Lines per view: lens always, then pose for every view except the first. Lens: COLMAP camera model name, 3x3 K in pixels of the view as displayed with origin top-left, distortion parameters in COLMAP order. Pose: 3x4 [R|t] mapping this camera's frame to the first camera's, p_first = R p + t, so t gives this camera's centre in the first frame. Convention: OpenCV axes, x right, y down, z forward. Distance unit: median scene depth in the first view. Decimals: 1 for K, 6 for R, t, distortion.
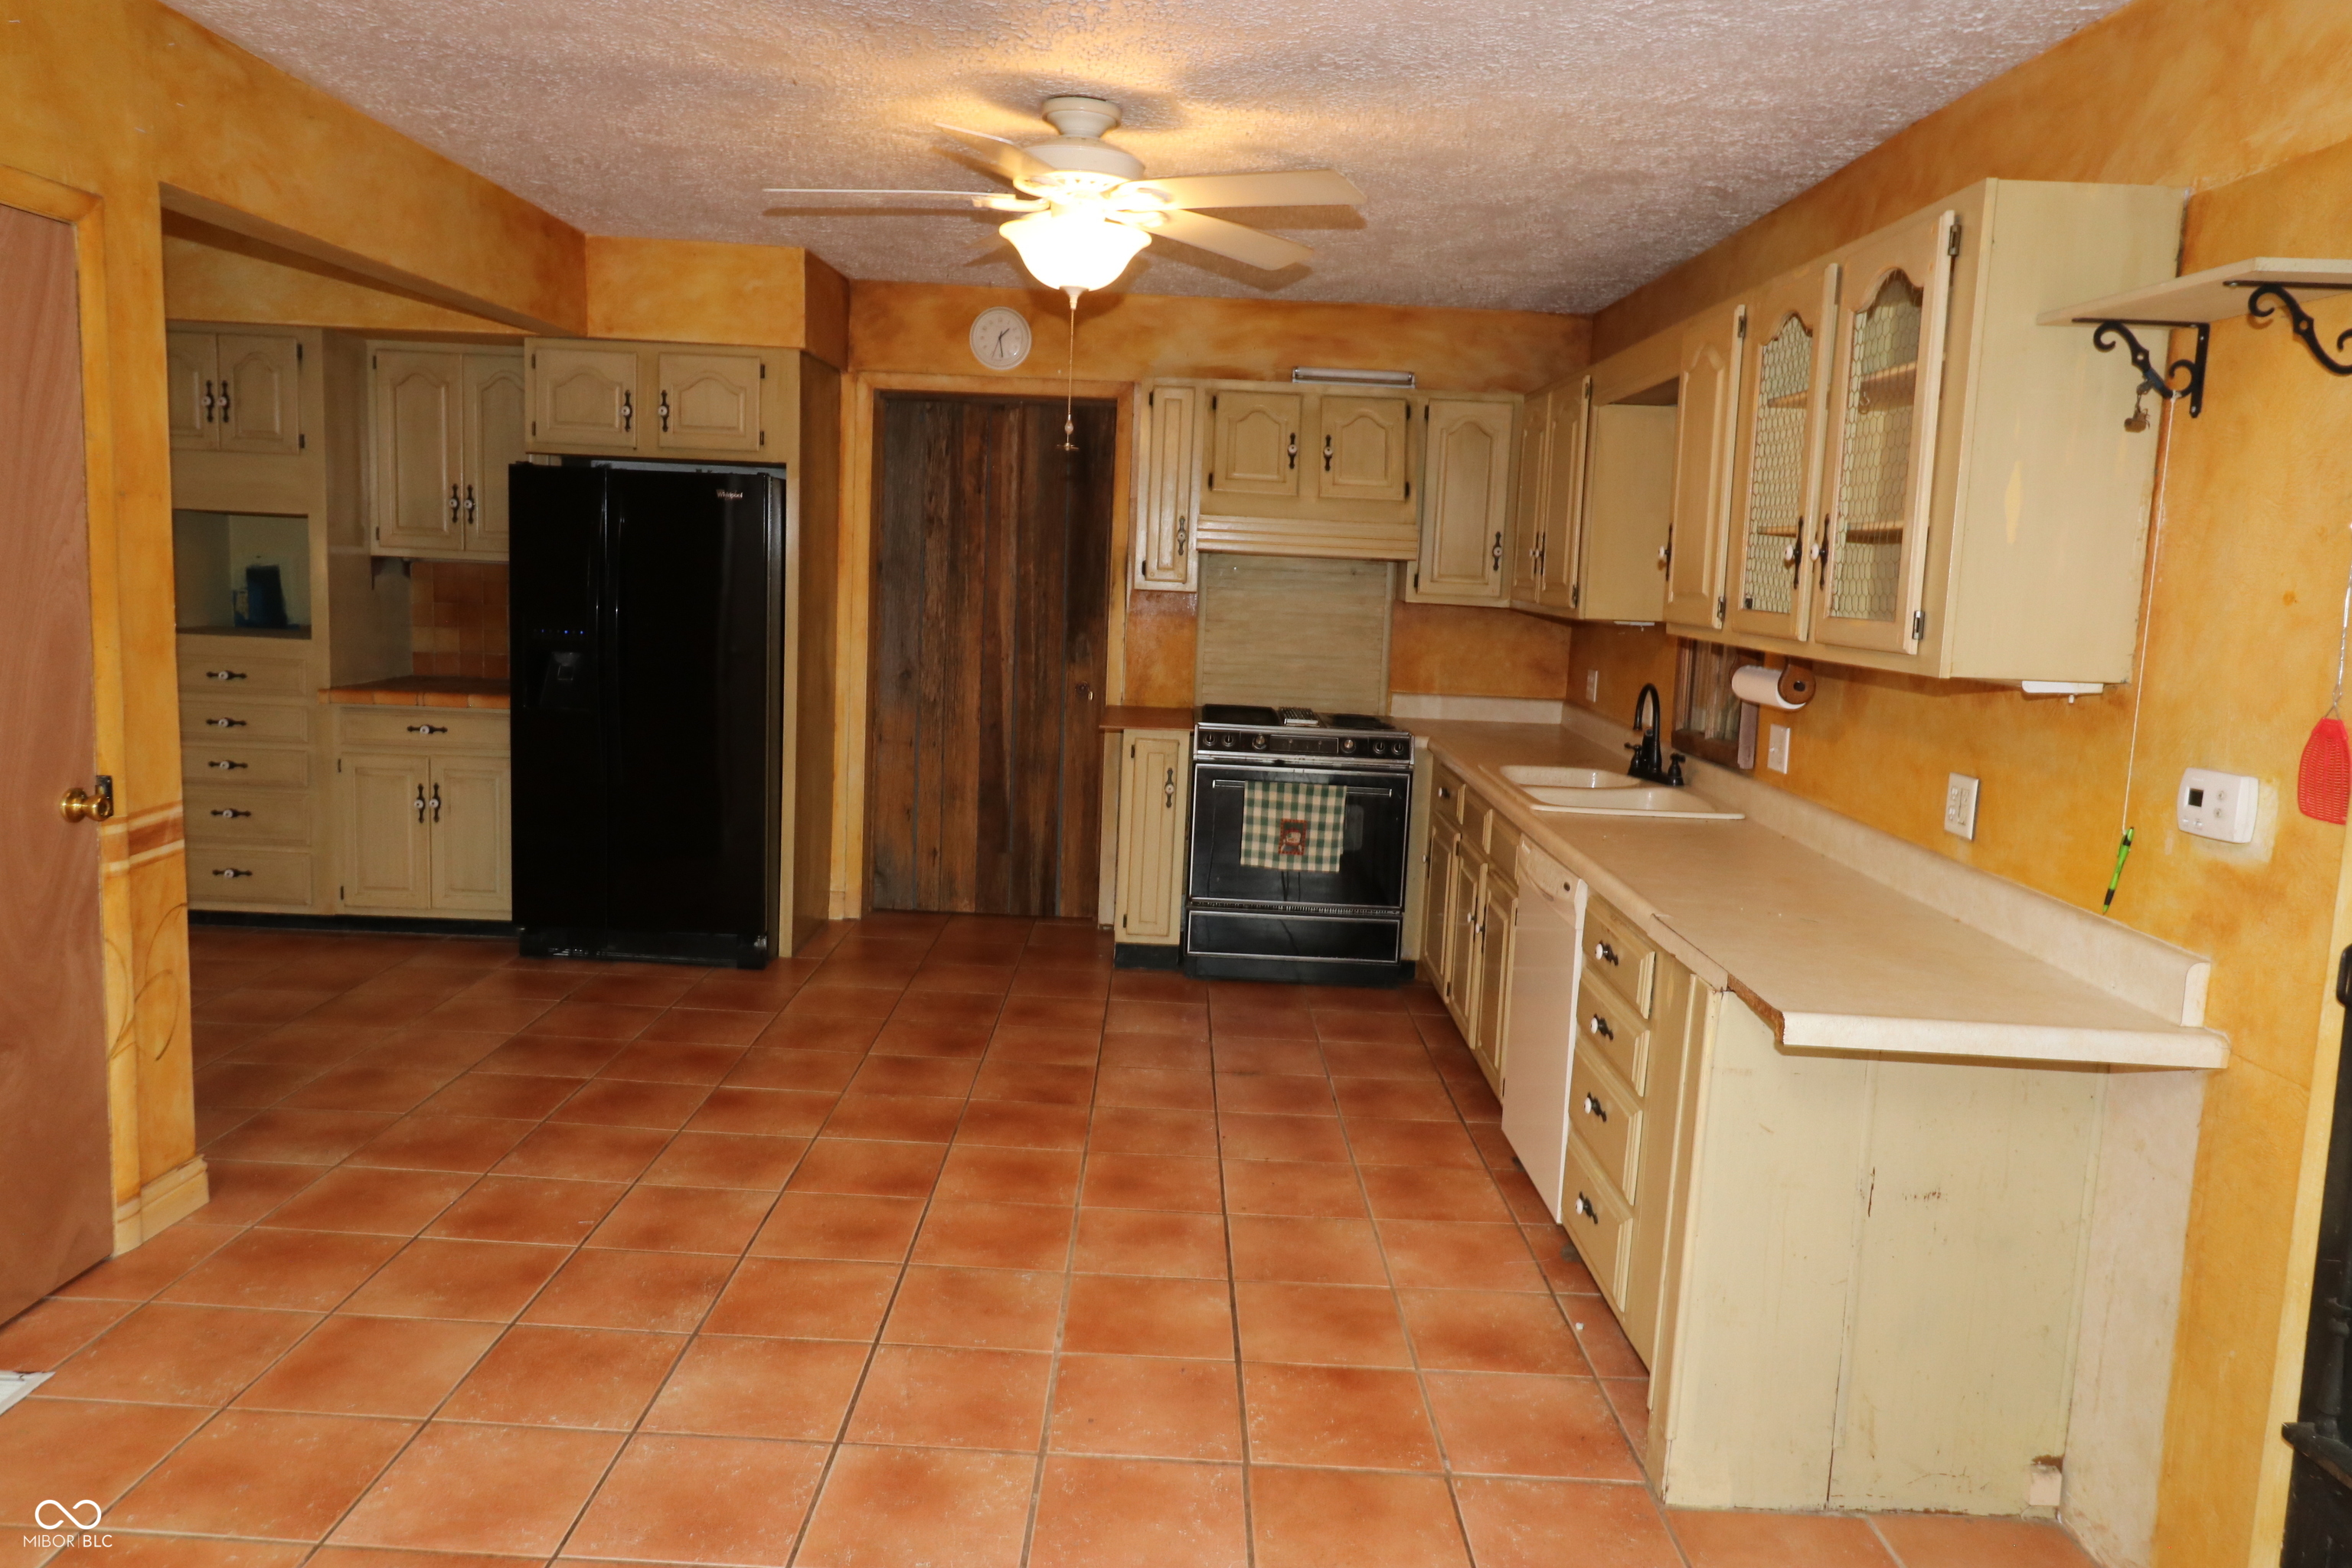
lens RADIAL K [[1628.0, 0, 1167.6], [0, 1628.0, 773.8], [0, 0, 1]] dist [-0.003700, -0.003056]
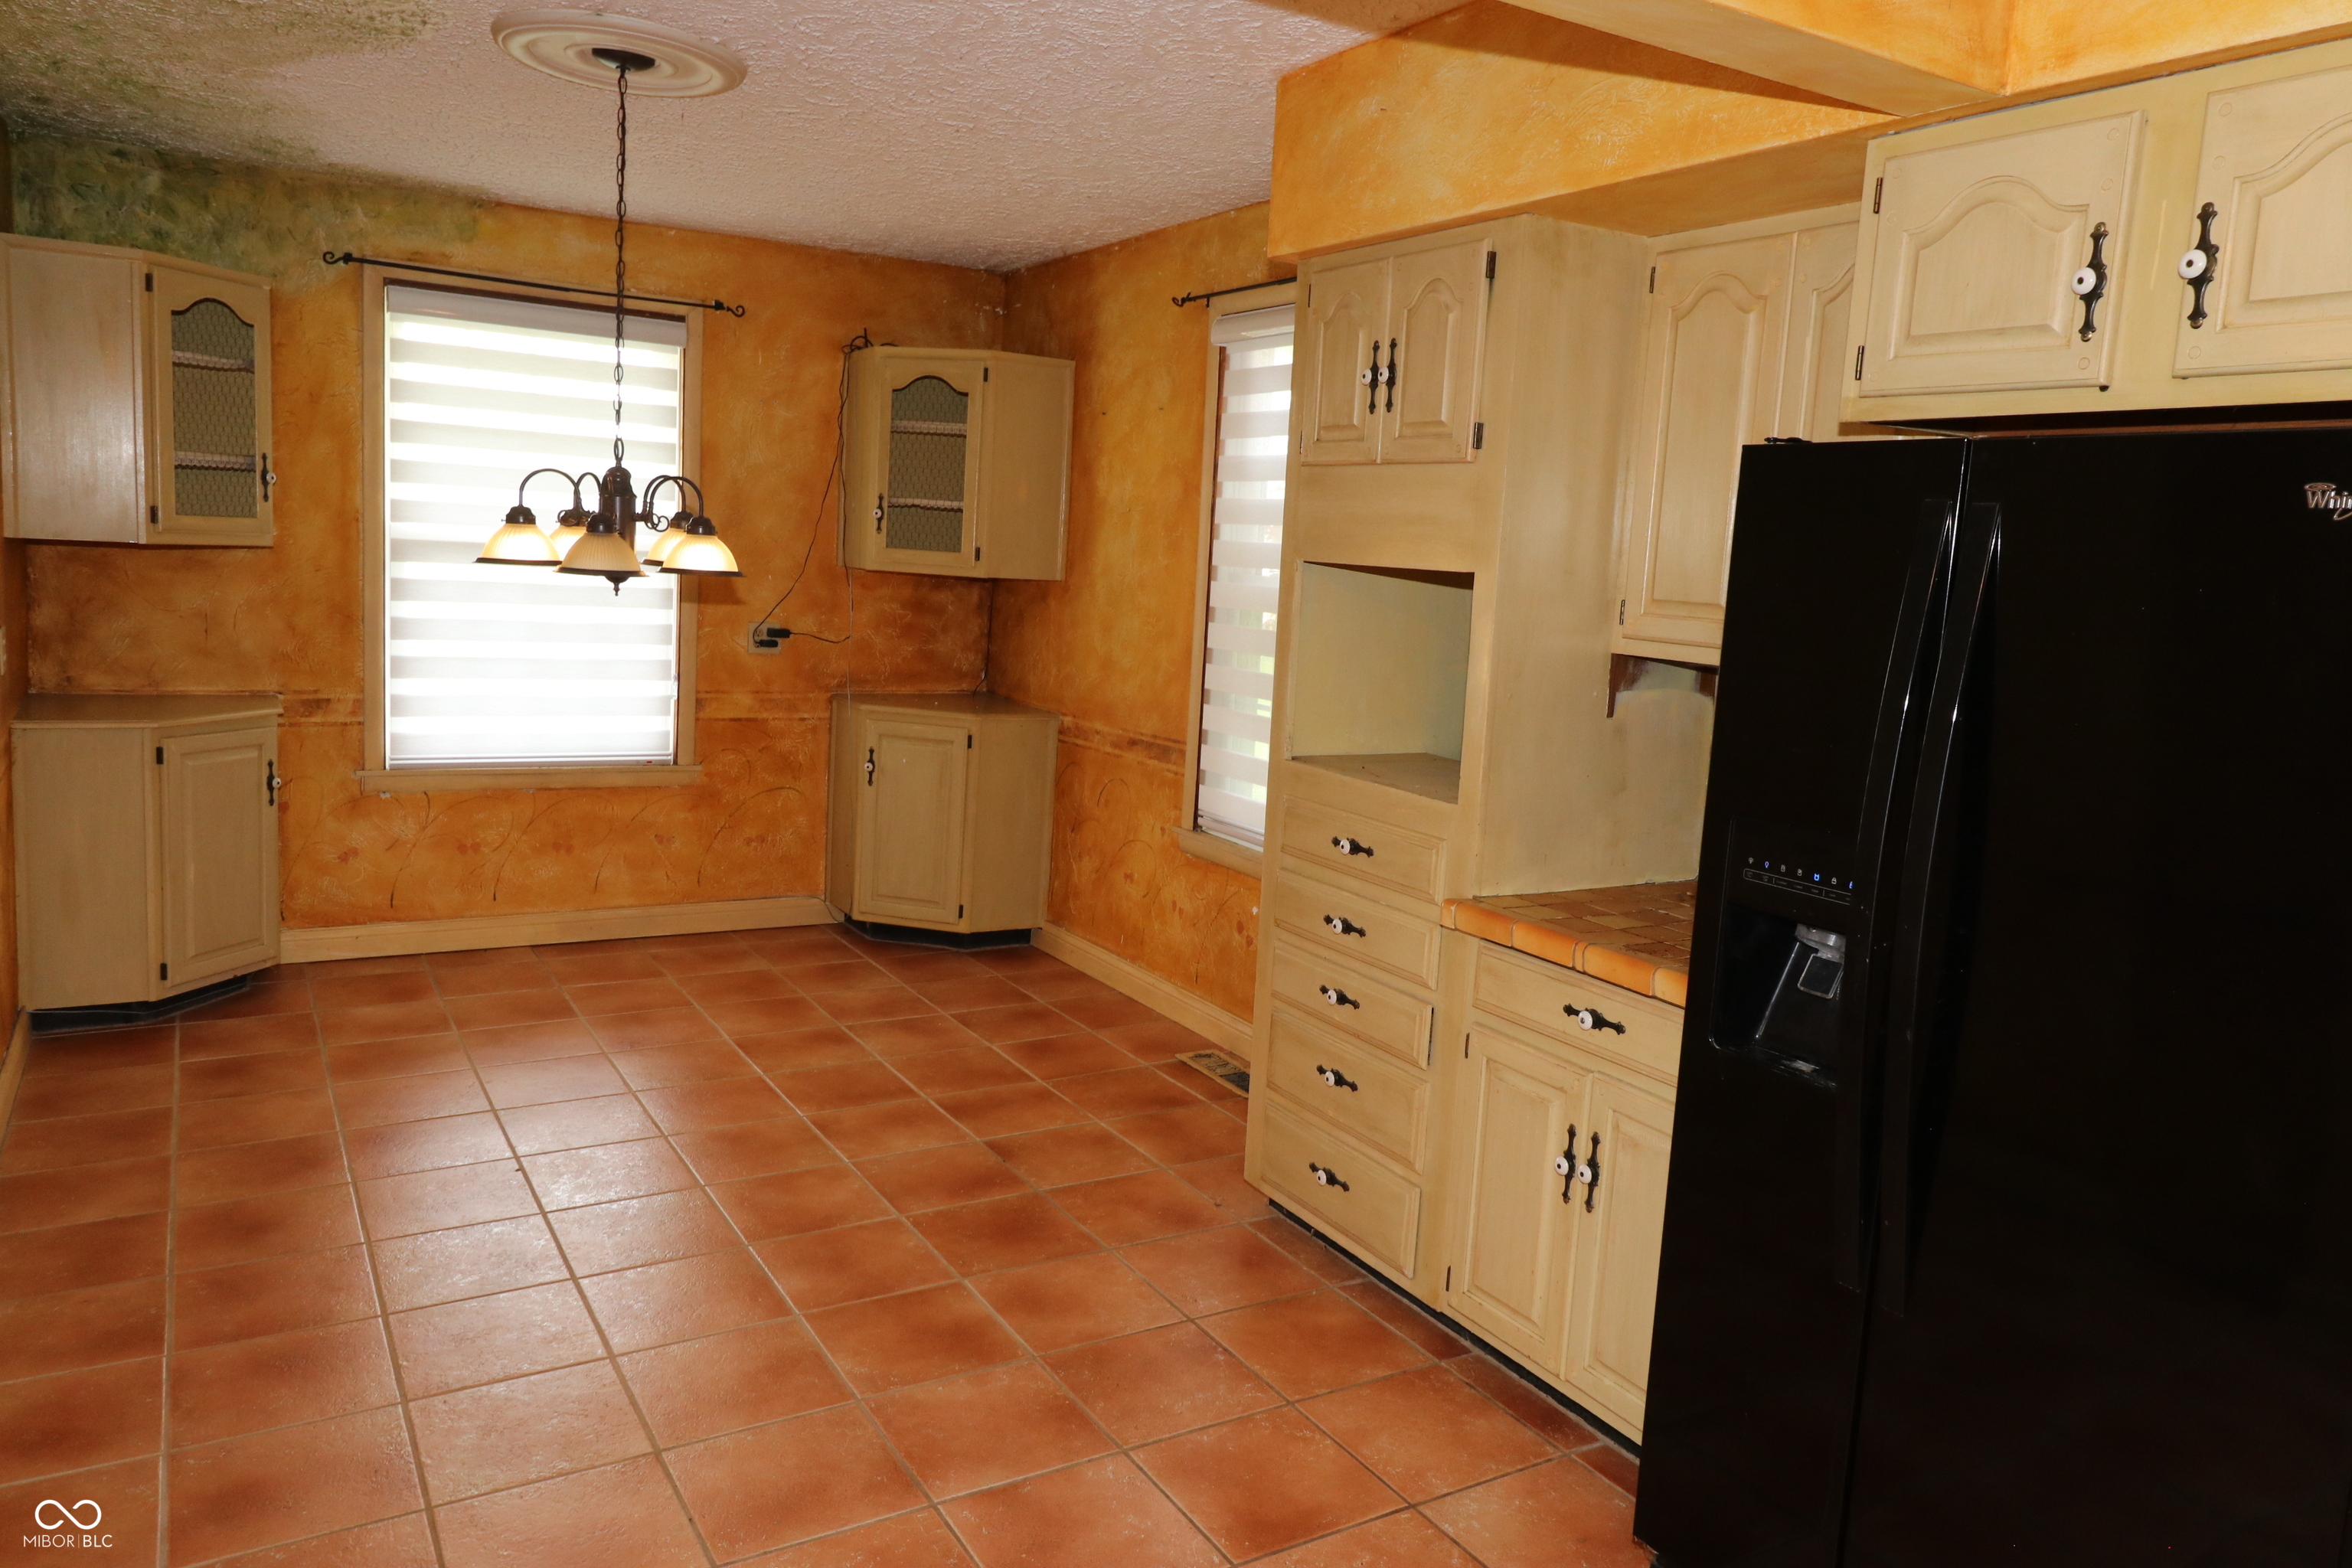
lens RADIAL K [[1628.0, 0, 1174.6], [0, 1628.0, 761.9], [0, 0, 1]] dist [-0.003700, -0.003056]
pose [[0.527412, 0.097799, -0.843962, -0.127170], [-0.149324, 0.988560, 0.021239, -0.096264], [0.836384, 0.114822, 0.535982, 0.649439]]
